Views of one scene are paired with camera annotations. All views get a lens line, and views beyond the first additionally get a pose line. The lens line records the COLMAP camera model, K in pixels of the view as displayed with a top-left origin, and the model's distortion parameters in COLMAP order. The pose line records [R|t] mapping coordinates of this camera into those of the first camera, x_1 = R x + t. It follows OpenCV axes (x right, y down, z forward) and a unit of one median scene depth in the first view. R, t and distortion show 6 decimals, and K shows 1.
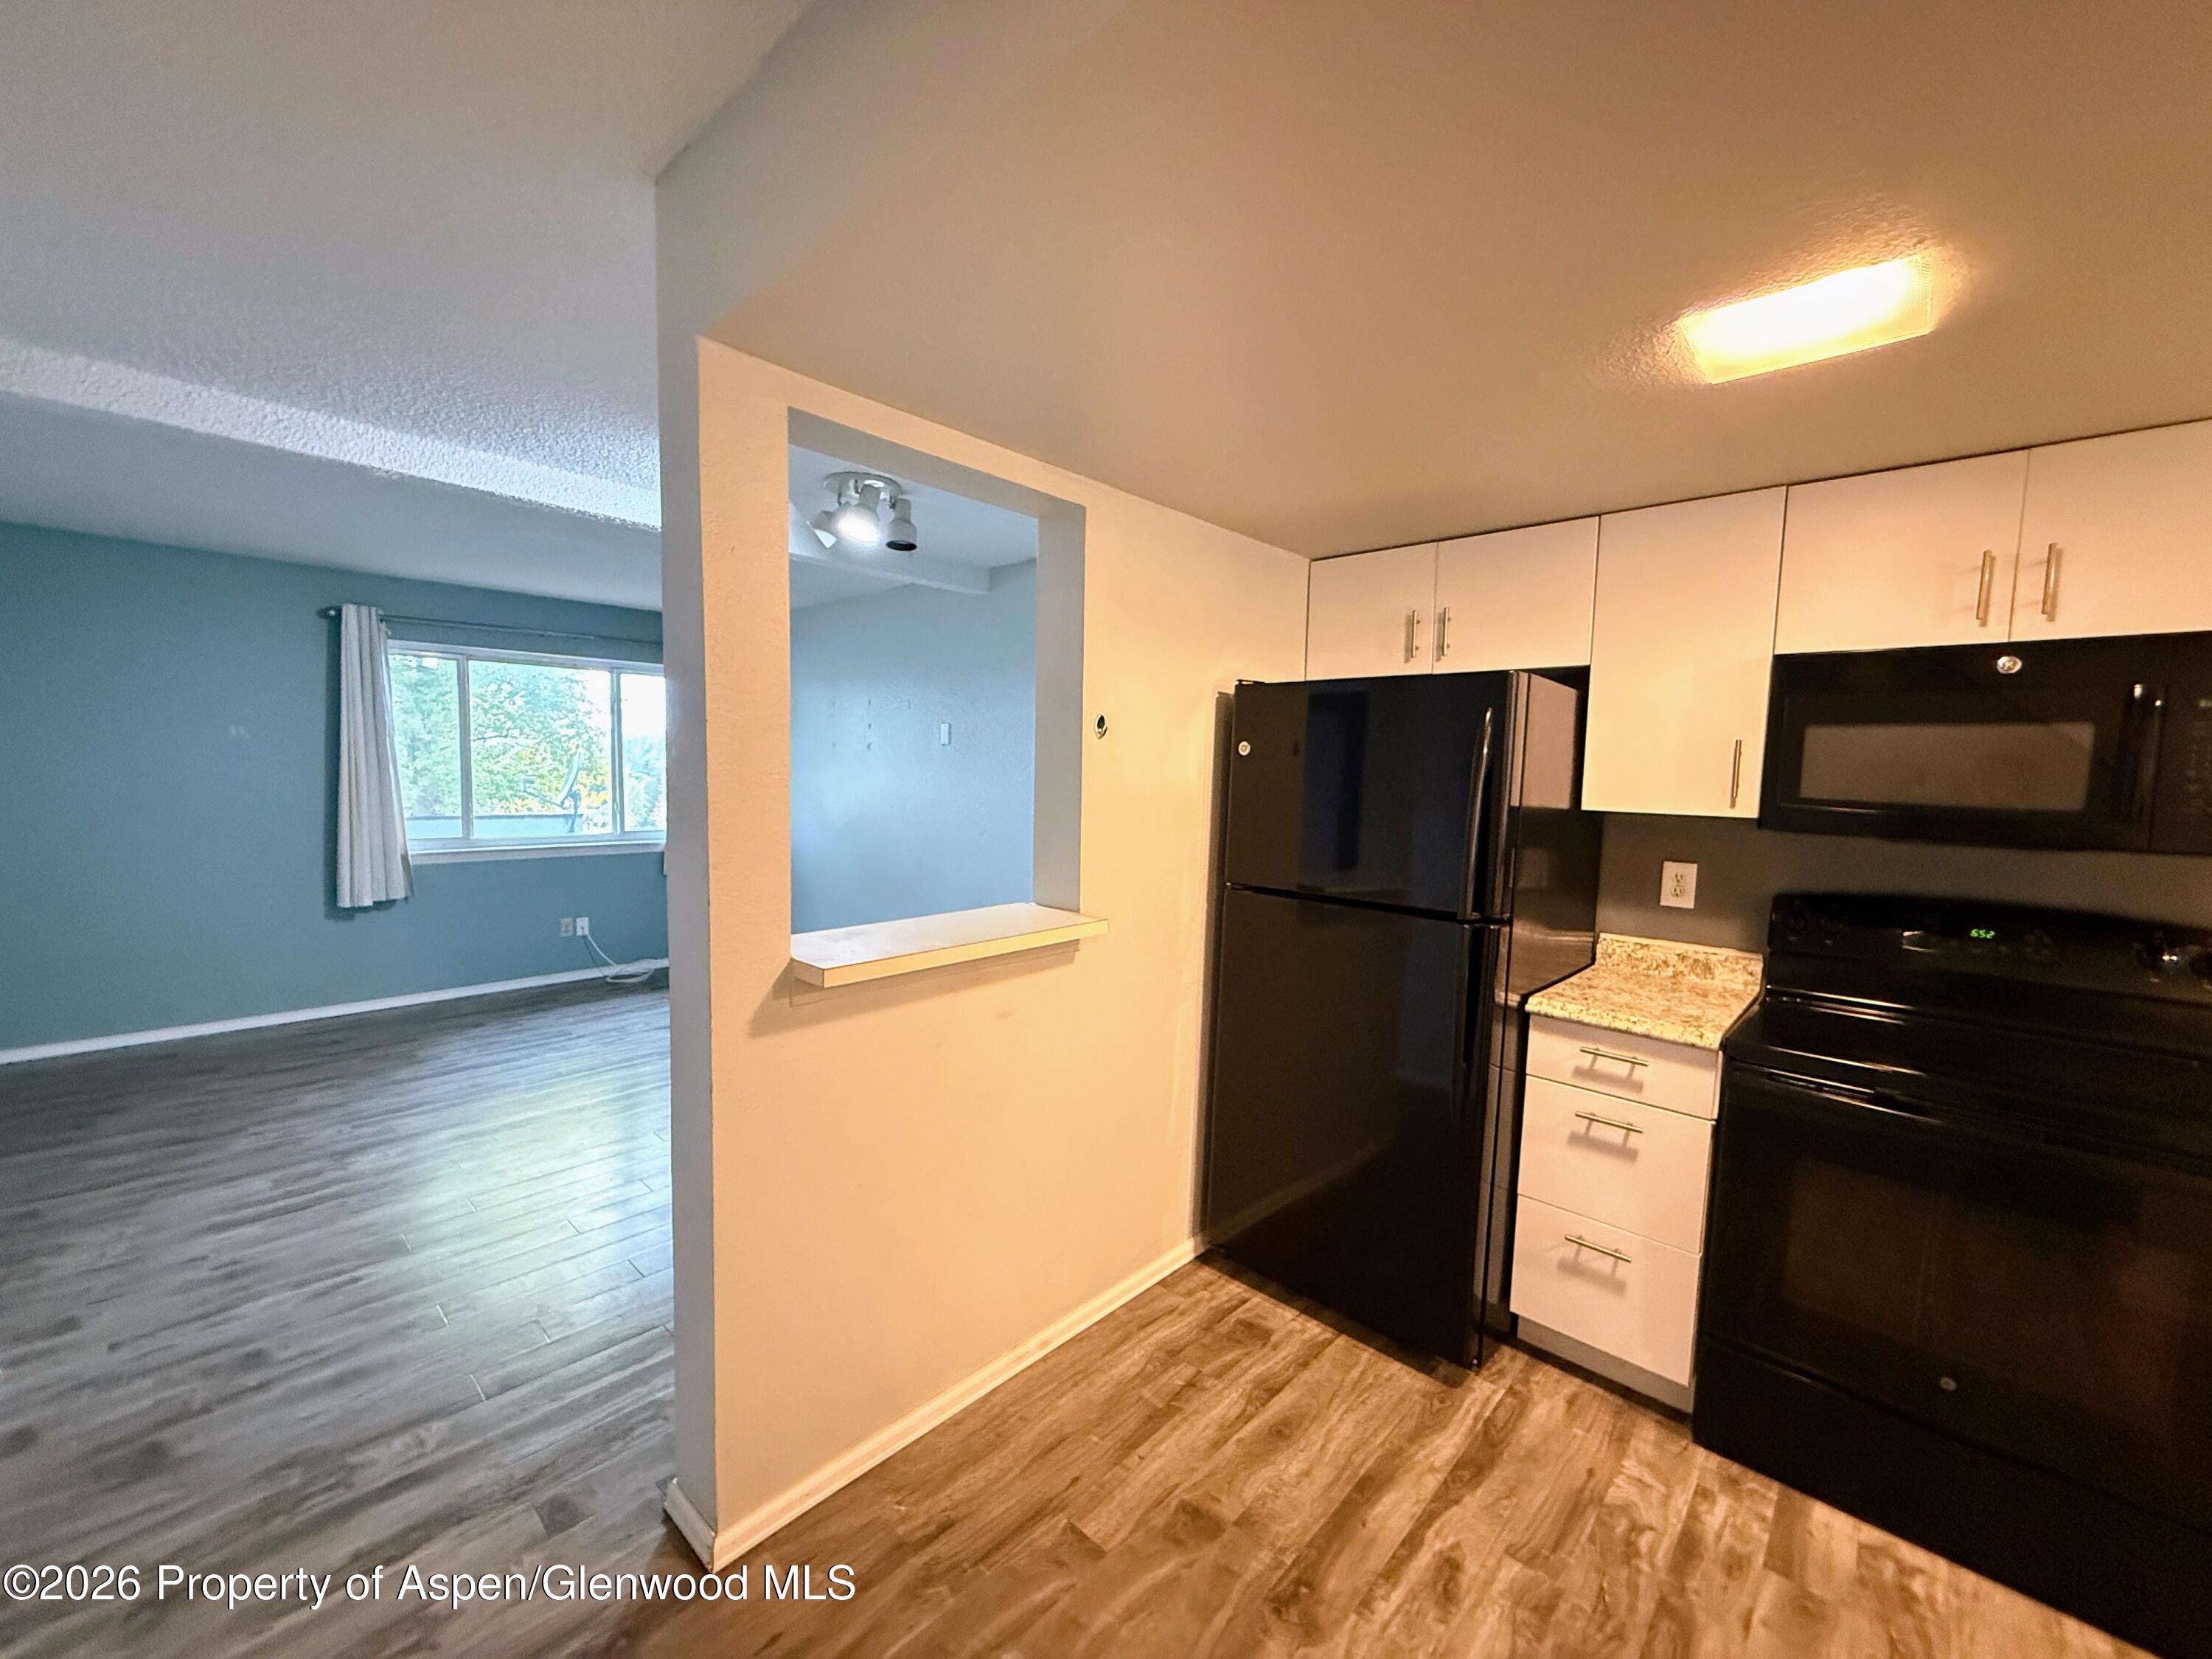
lens RADIAL K [[883.1, 0, 1101.1], [0, 883.1, 836.2], [0, 0, 1]] dist [0.001230, 0.000085]
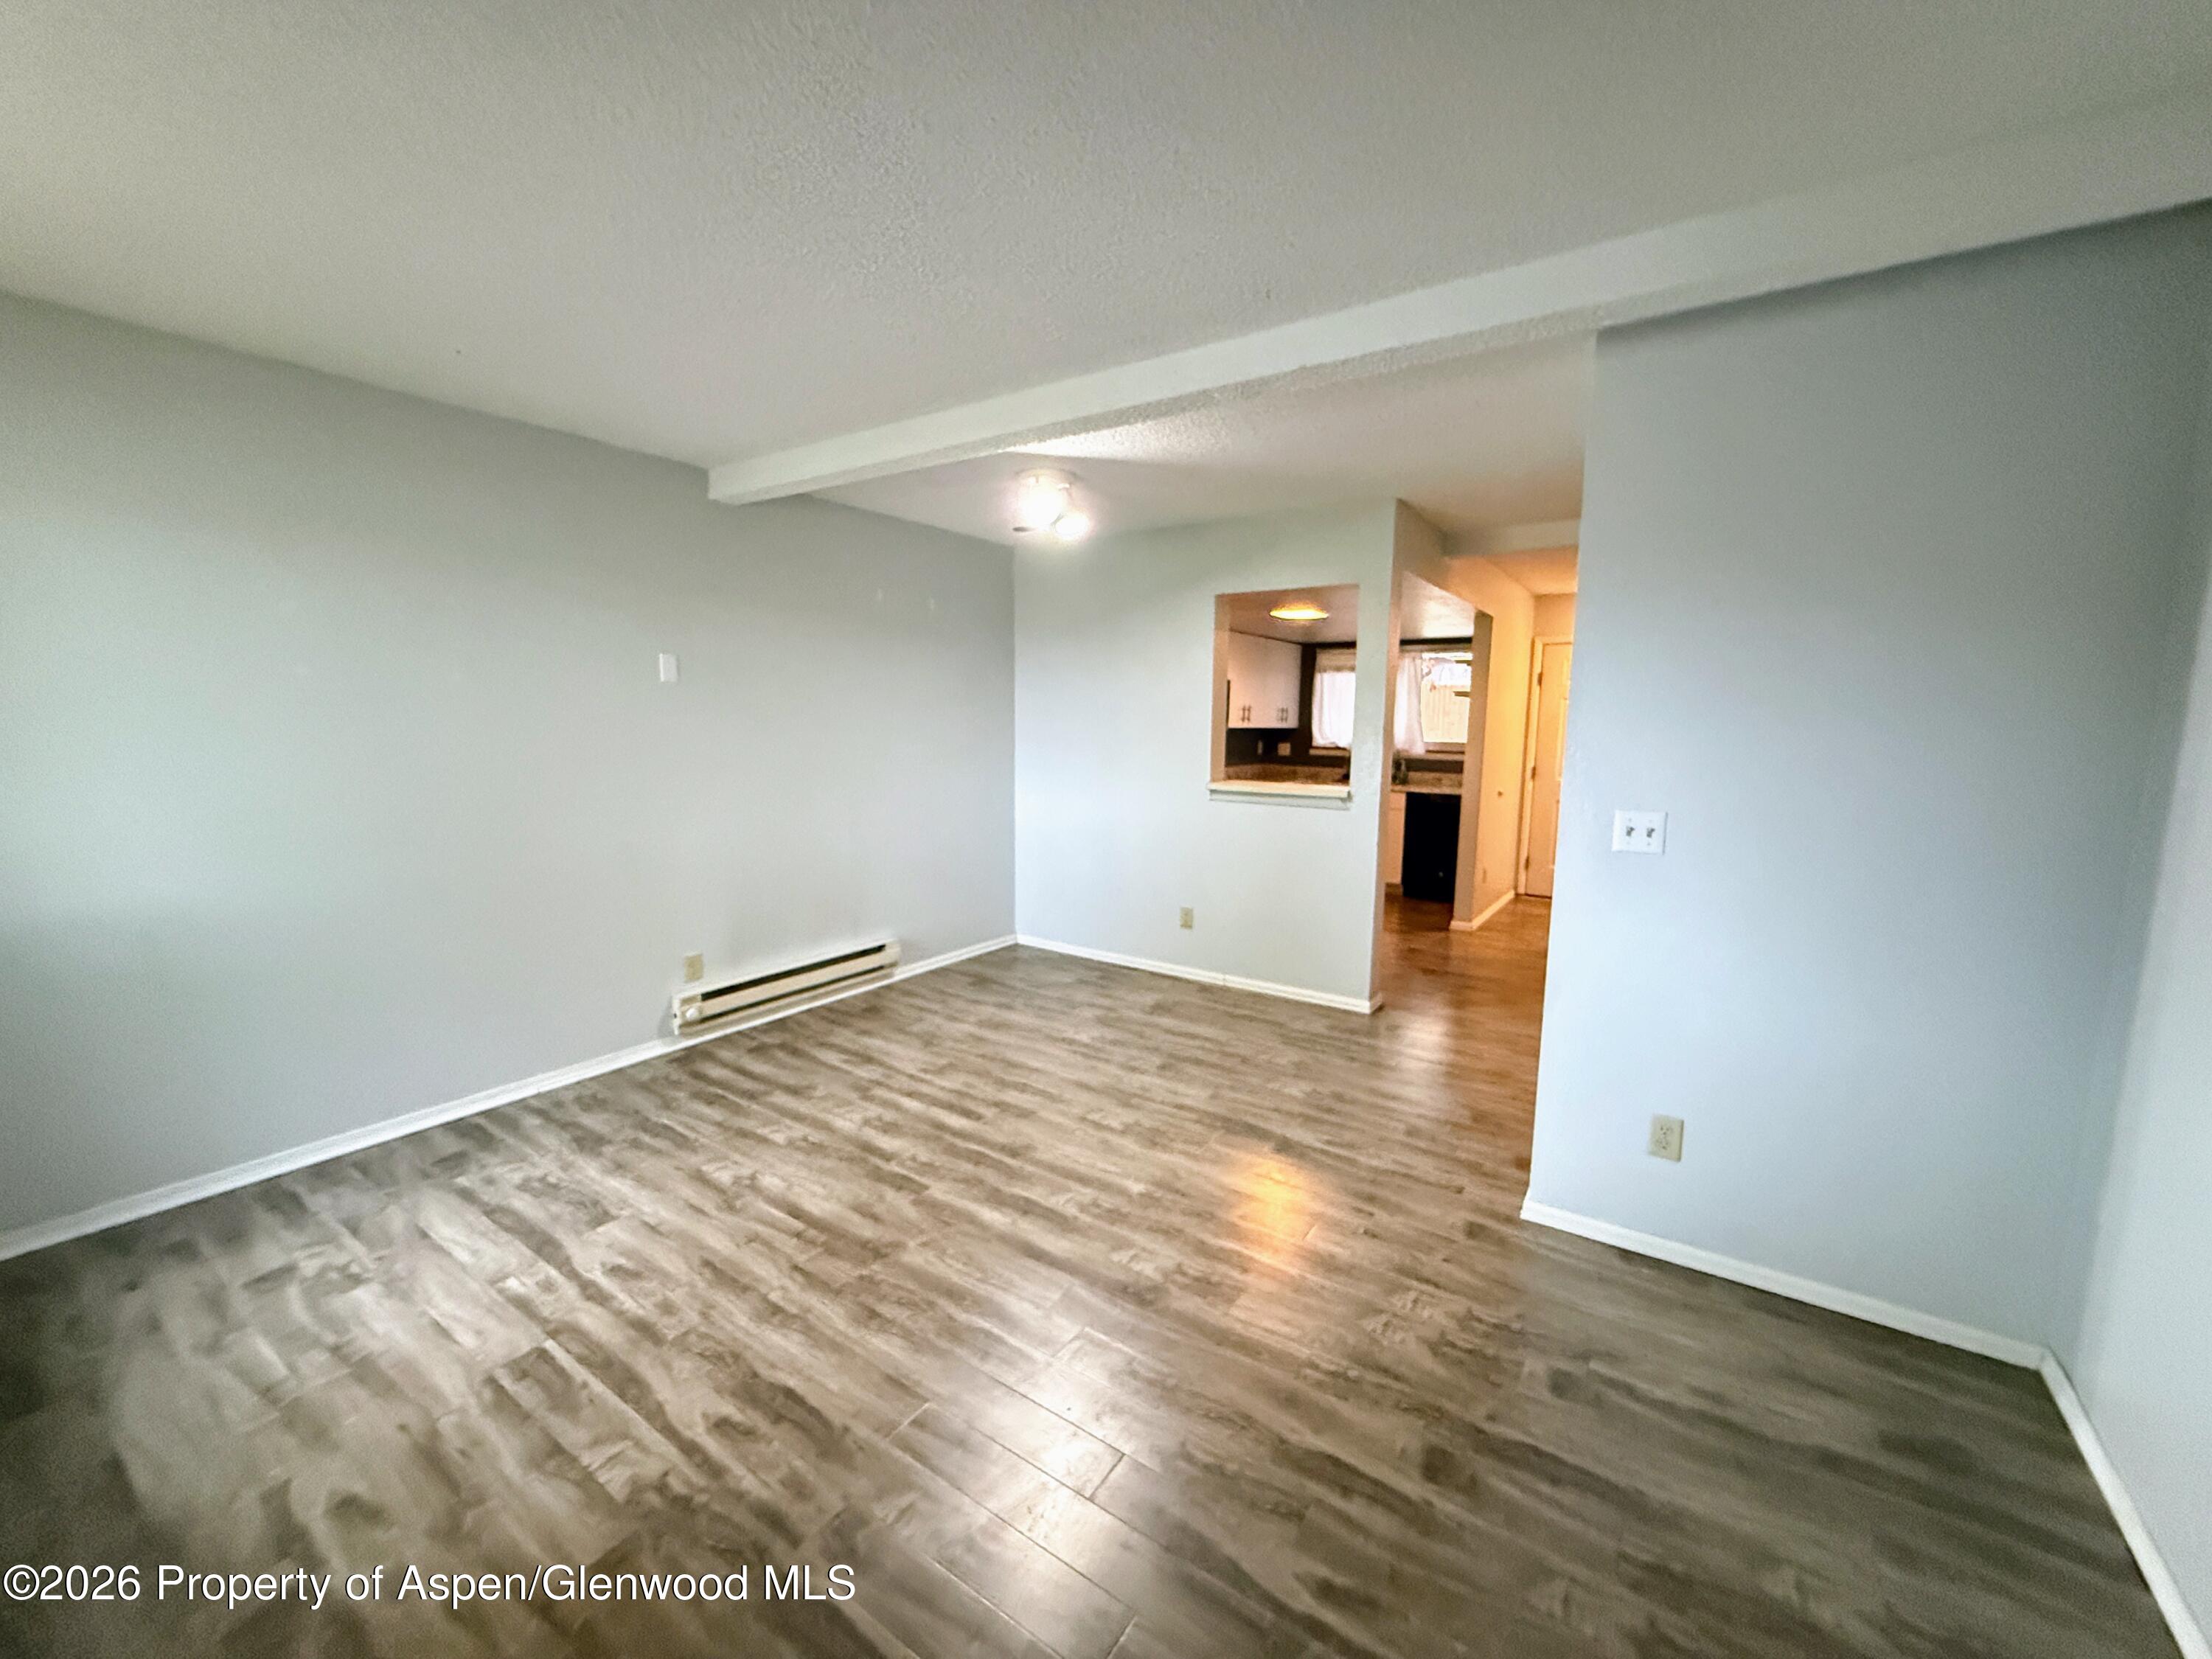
lens RADIAL K [[883.1, 0, 1101.1], [0, 883.1, 836.2], [0, 0, 1]] dist [0.001230, 0.000085]
pose [[-0.143676, -0.159621, 0.976667, -1.650639], [0.076429, 0.982169, 0.171763, -0.124248], [-0.986669, 0.099324, -0.128914, 1.219413]]
